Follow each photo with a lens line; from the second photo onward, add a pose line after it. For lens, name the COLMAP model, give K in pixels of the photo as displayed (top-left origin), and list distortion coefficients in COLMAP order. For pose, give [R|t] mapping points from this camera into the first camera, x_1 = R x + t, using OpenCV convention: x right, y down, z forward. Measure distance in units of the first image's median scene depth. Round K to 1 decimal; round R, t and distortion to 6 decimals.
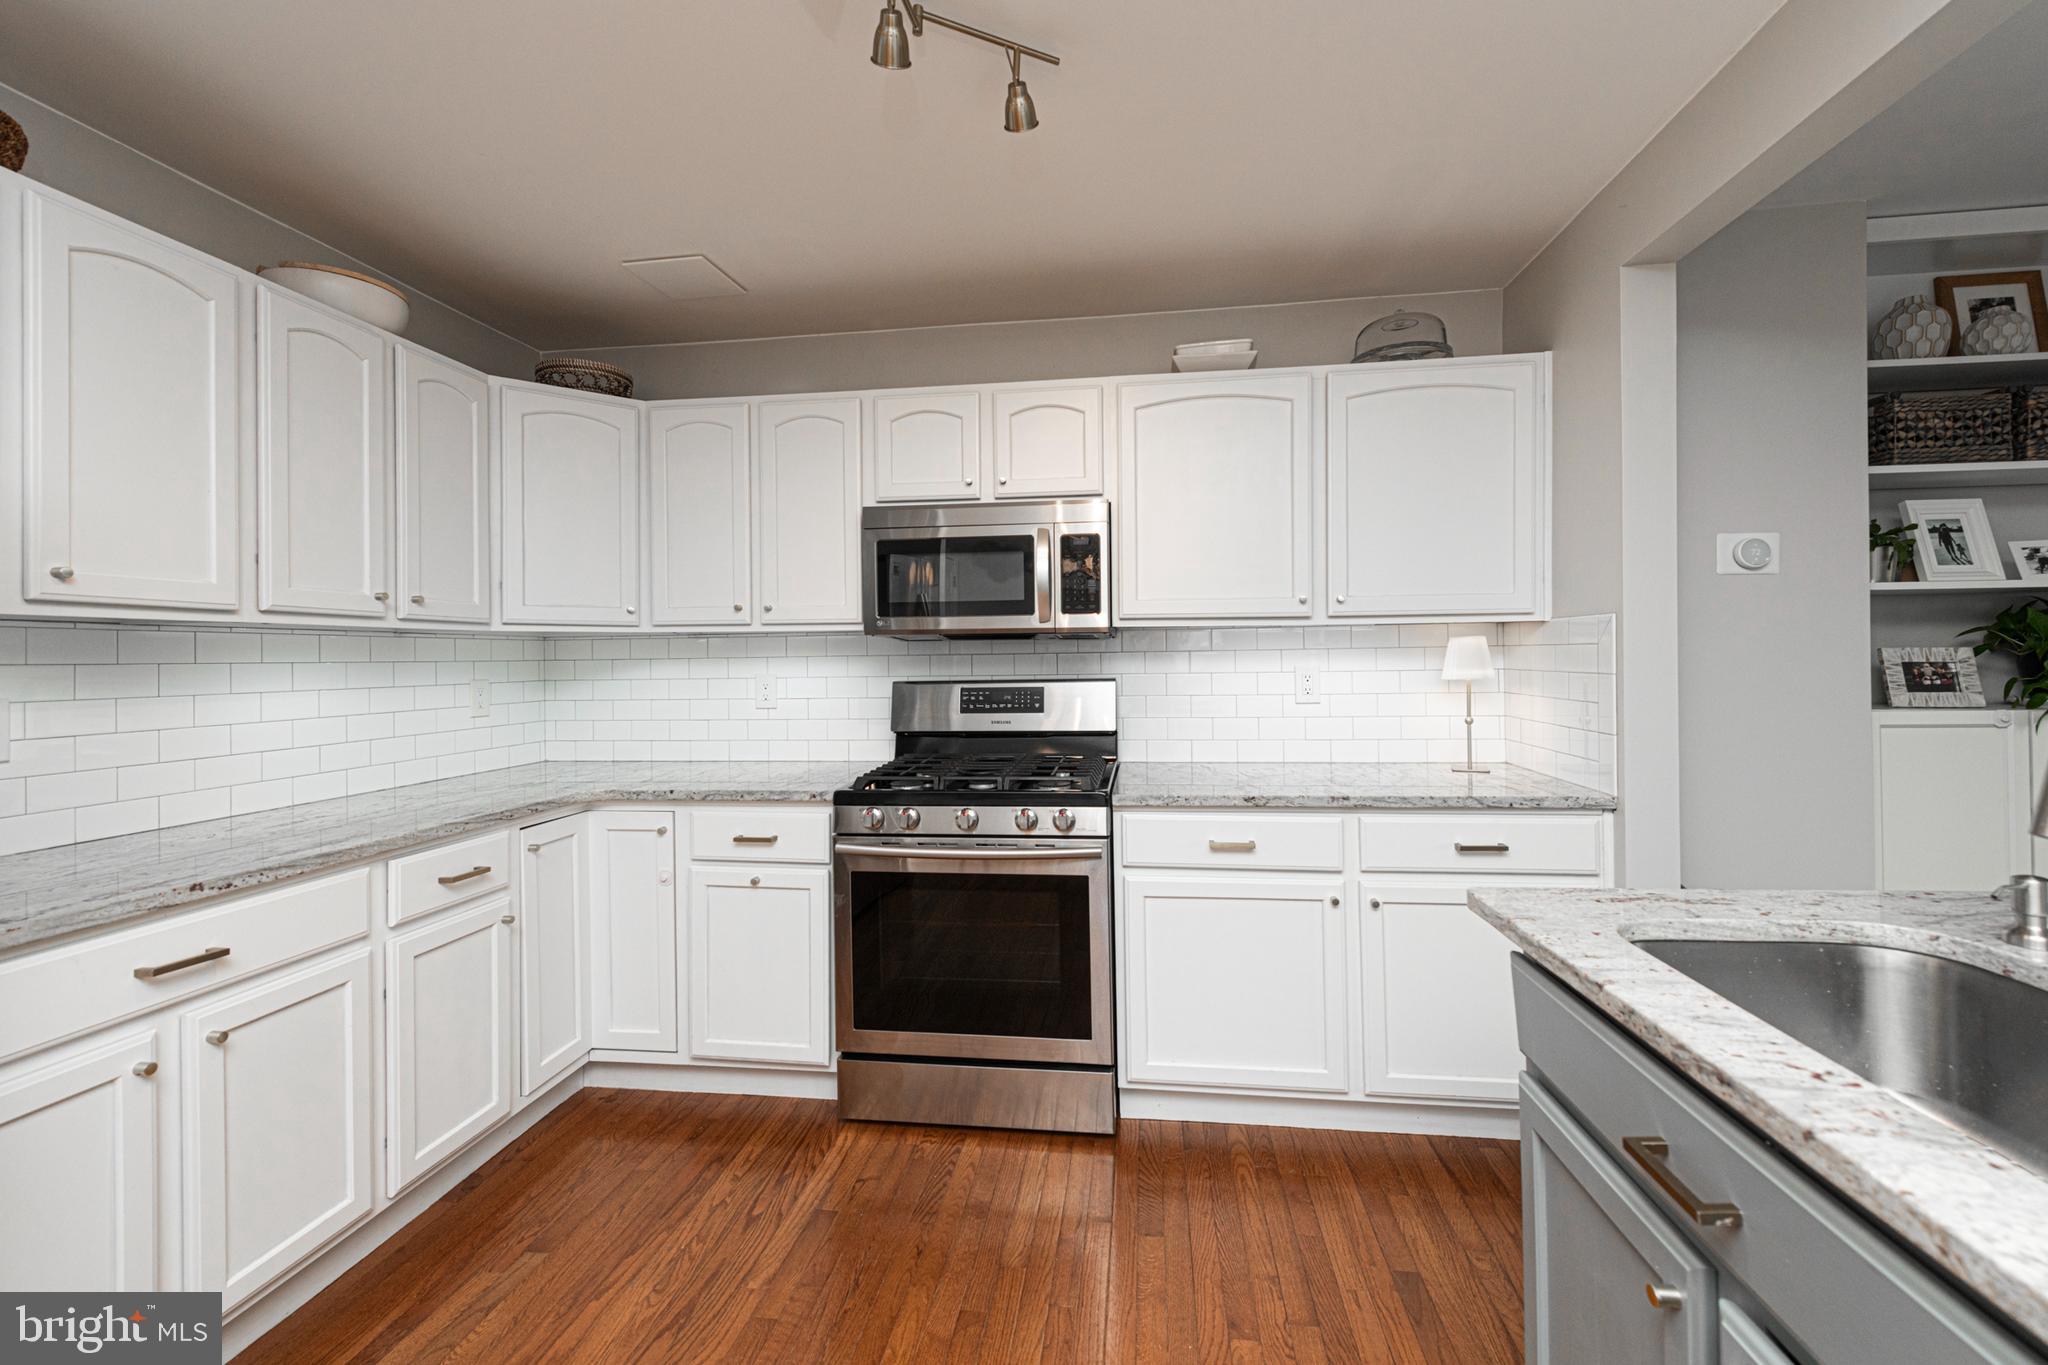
lens RADIAL K [[817.2, 0, 1059.9], [0, 817.2, 654.0], [0, 0, 1]] dist [0.002899, -0.000507]
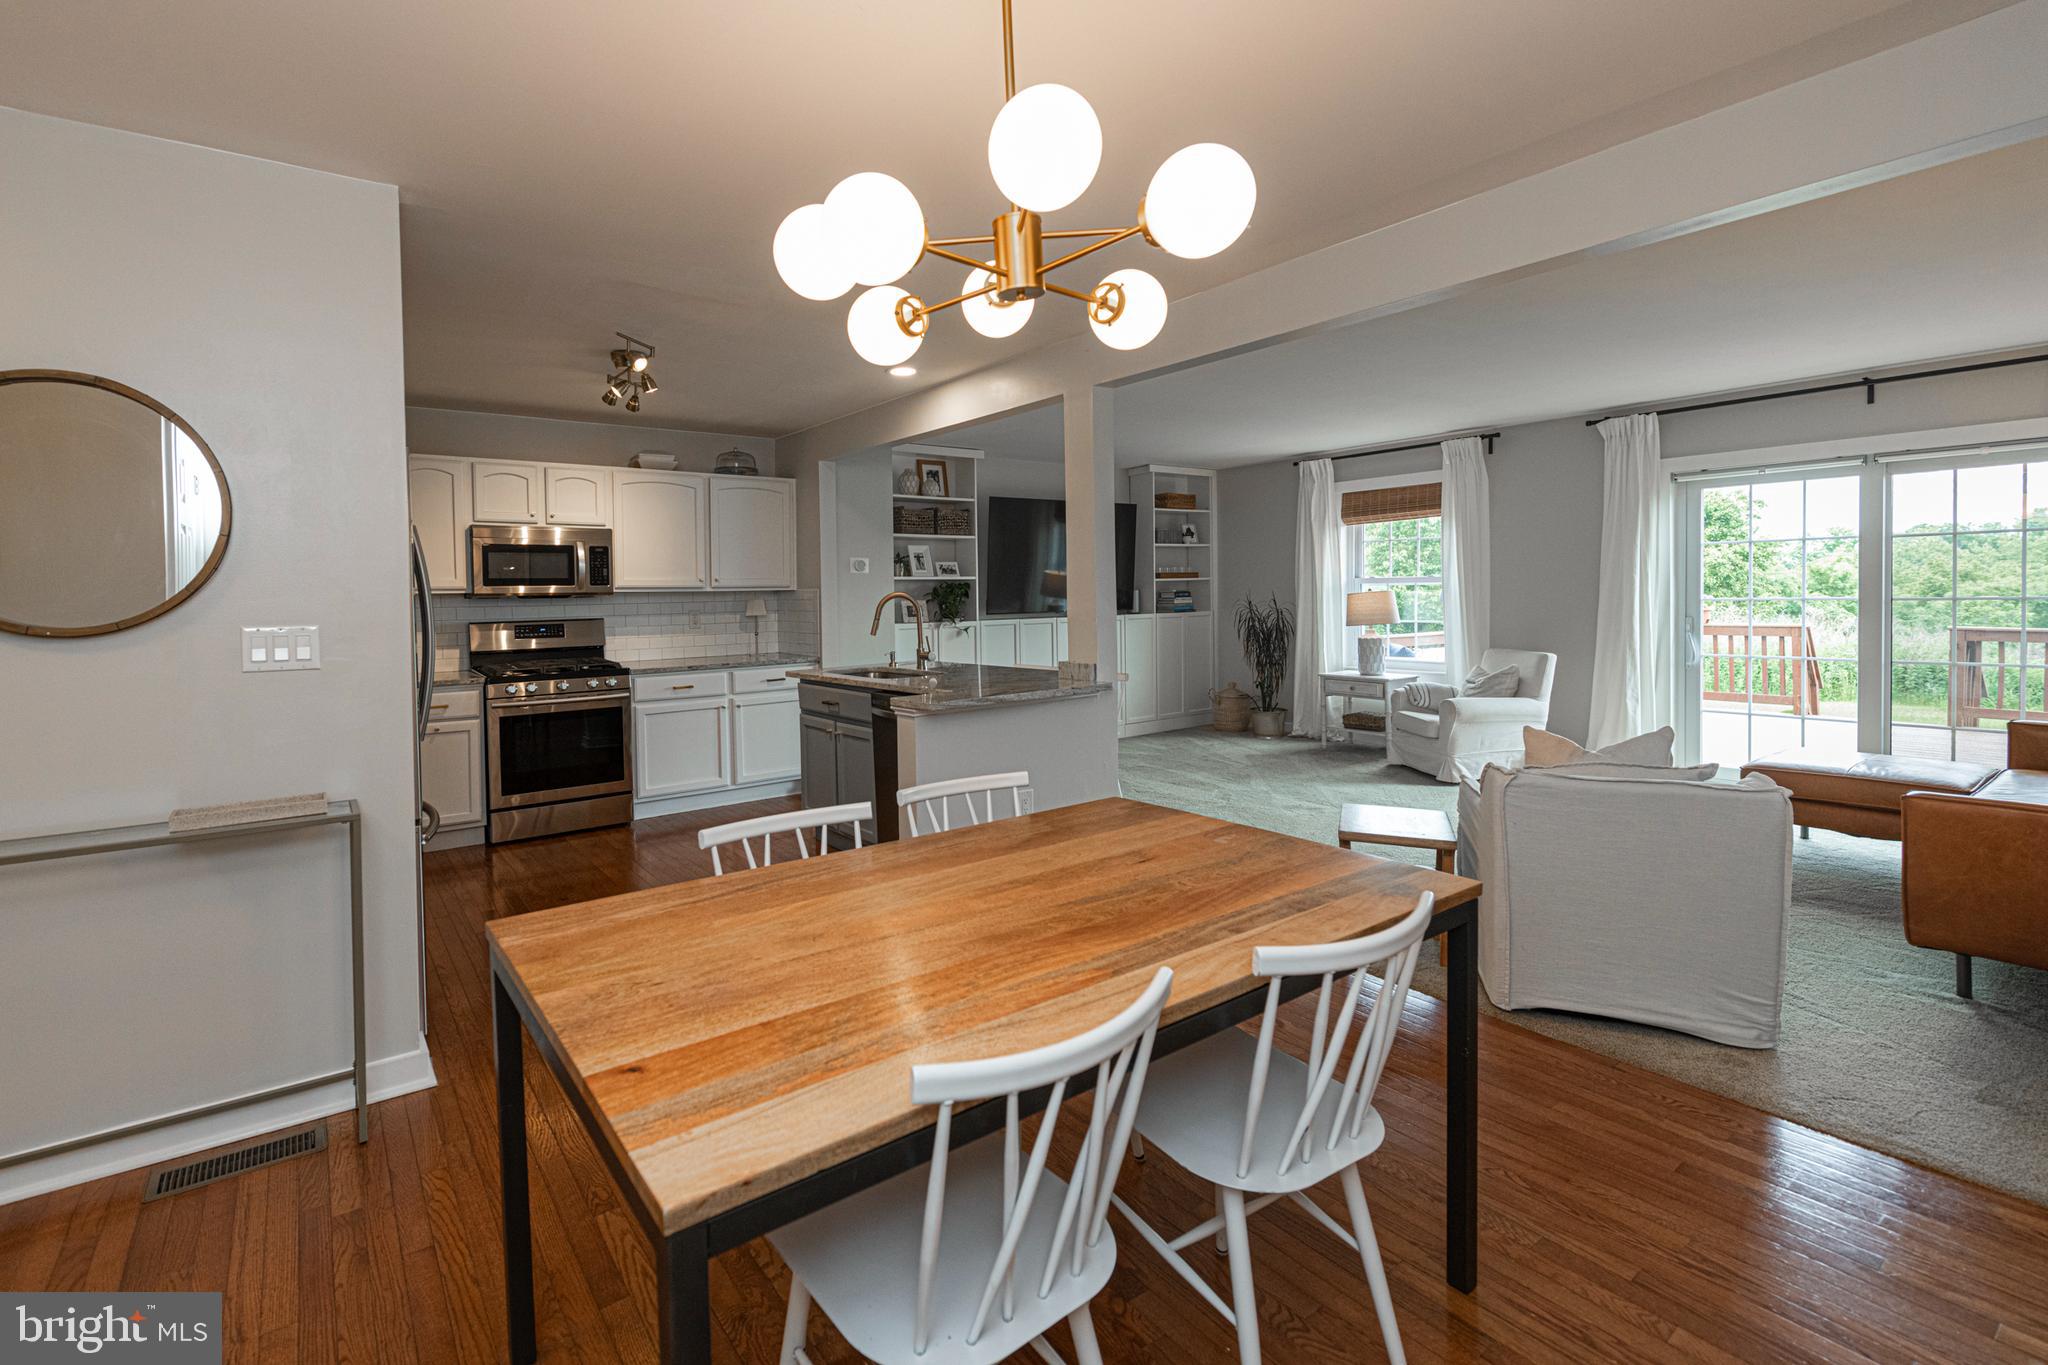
lens RADIAL K [[922.6, 0, 936.3], [0, 922.6, 621.1], [0, 0, 1]] dist [-0.006119, -0.000163]
pose [[0.742474, -0.020109, 0.669573, -0.928840], [0.006420, 0.999717, 0.022905, -0.009537], [-0.669844, -0.012708, 0.742393, -1.314687]]
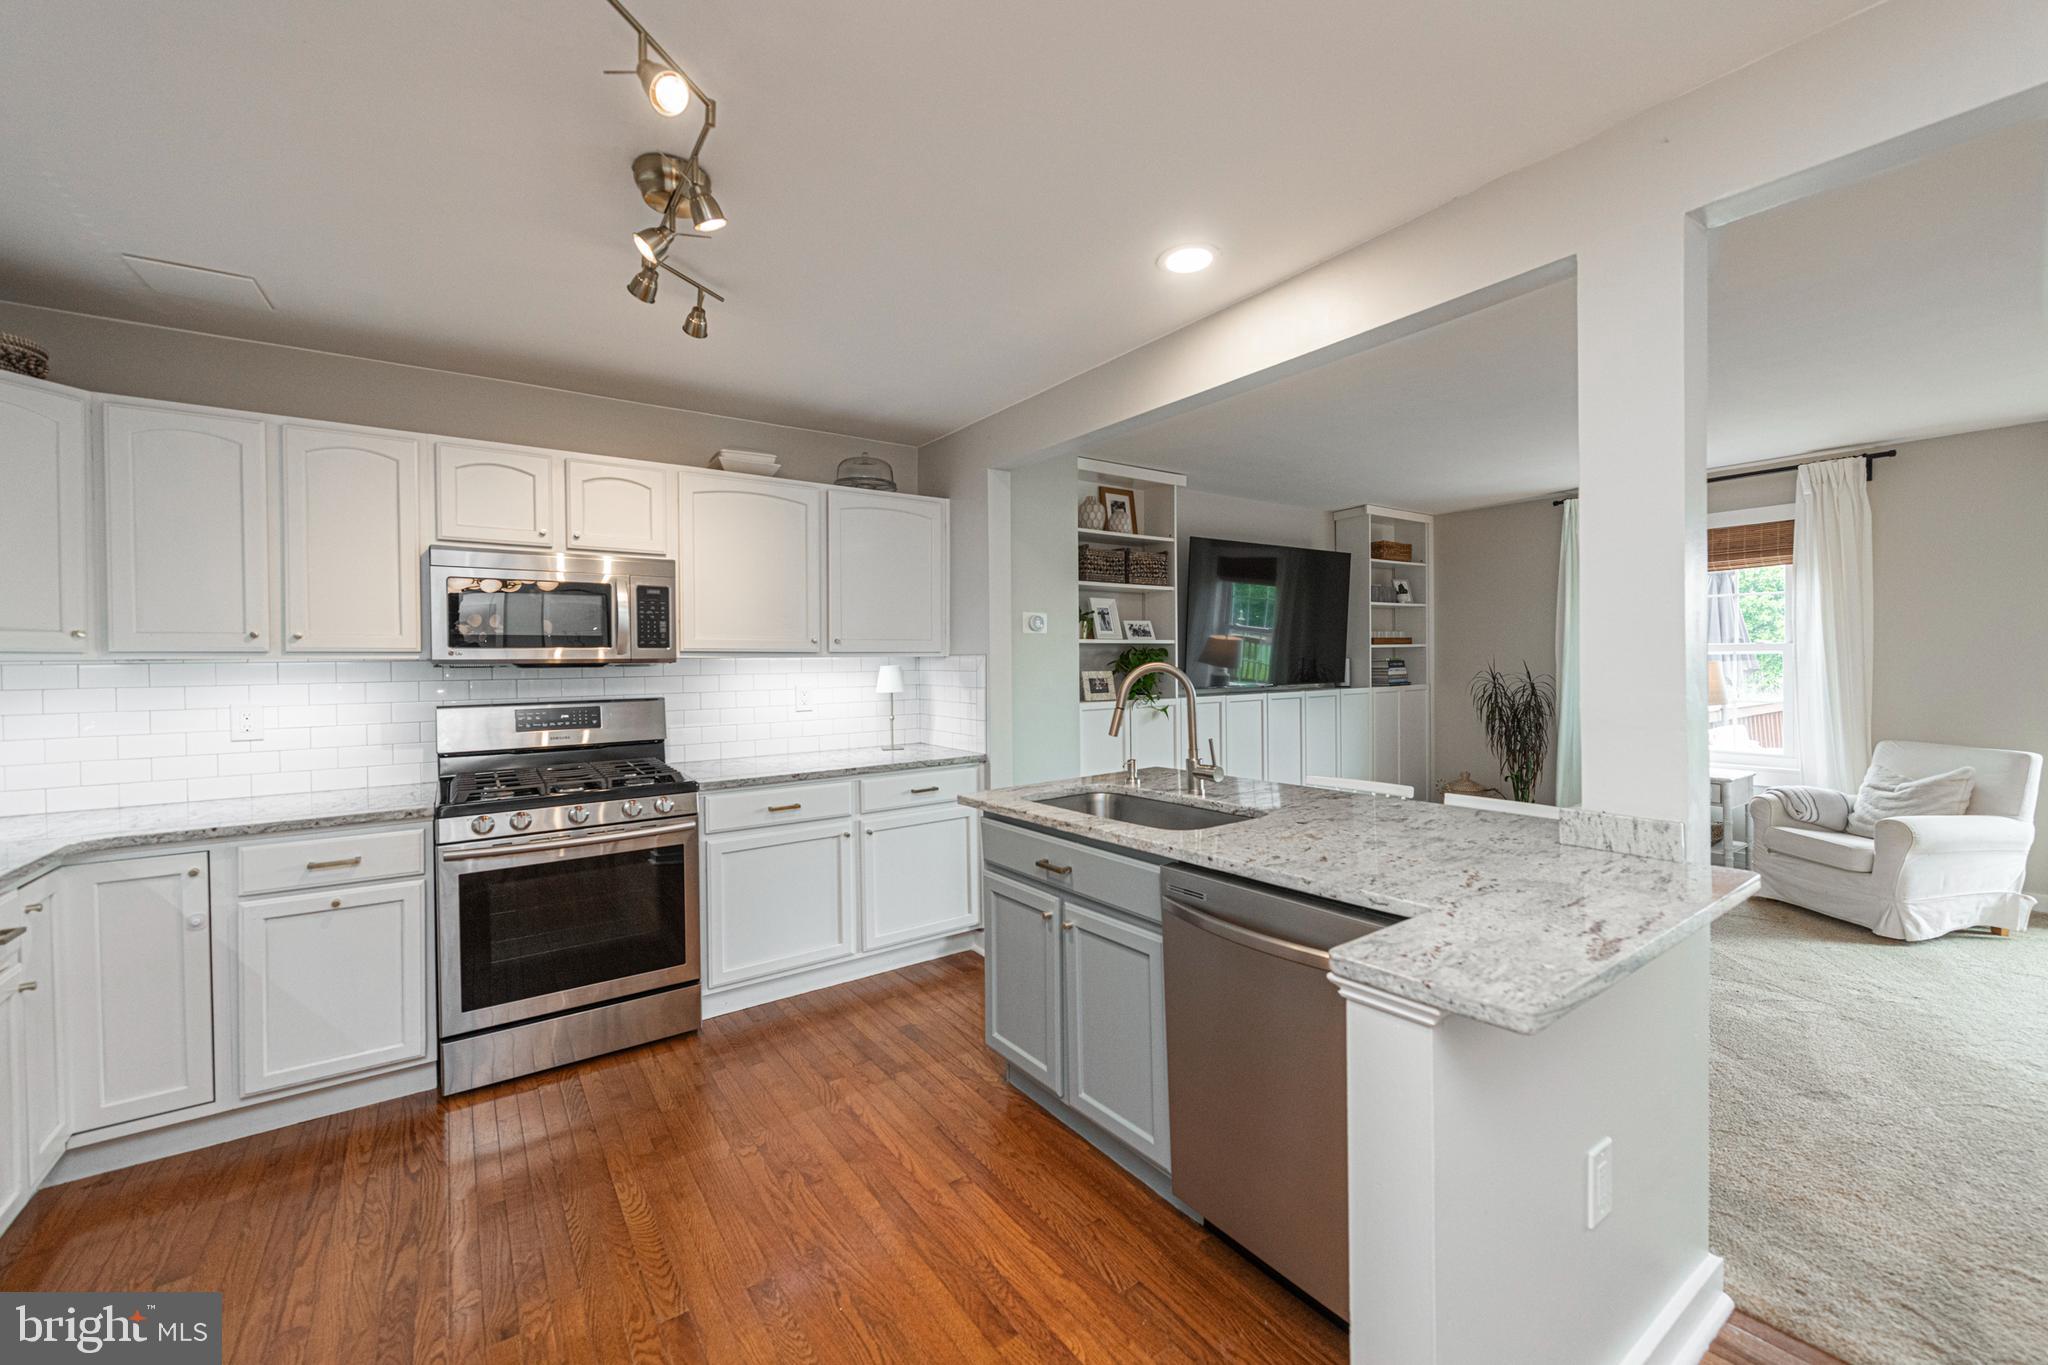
lens RADIAL K [[817.2, 0, 1036.0], [0, 817.2, 666.3], [0, 0, 1]] dist [0.002899, -0.000507]
pose [[0.727310, -0.001927, 0.686306, -0.441127], [0.000625, 0.999998, 0.002146, -0.024554], [-0.686309, -0.001132, 0.727309, -0.367301]]
